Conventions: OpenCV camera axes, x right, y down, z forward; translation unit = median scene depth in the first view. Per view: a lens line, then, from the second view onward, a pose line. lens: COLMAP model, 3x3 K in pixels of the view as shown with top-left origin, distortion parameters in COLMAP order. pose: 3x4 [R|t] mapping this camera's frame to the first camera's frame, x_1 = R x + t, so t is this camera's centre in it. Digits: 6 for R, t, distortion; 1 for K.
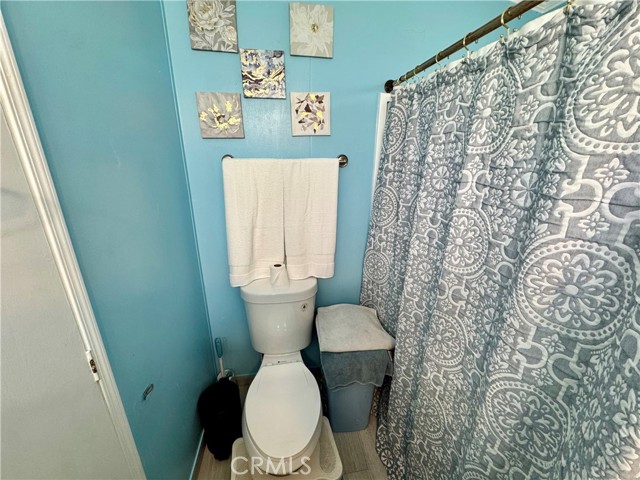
lens RADIAL K [[256.4, 0, 319.8], [0, 256.4, 240.4], [0, 0, 1]] dist [-0.003525, 0.000021]
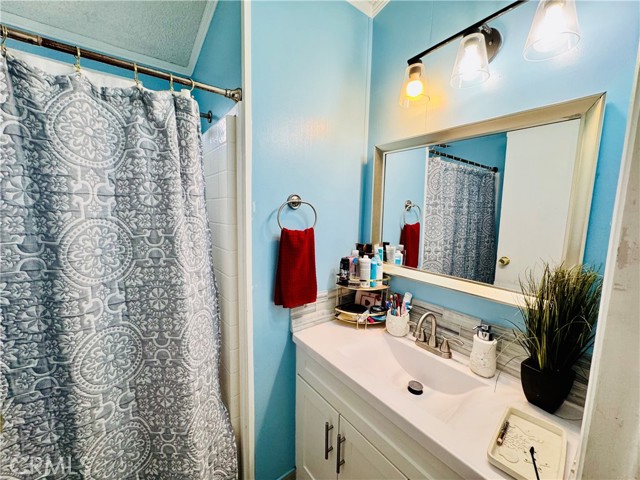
lens RADIAL K [[256.4, 0, 320.7], [0, 256.4, 241.4], [0, 0, 1]] dist [-0.003525, 0.000021]
pose [[-0.488203, -0.129570, 0.863058, -1.001644], [0.257407, 0.923547, 0.284257, 0.039383], [-0.833906, 0.360933, -0.417526, 0.485176]]
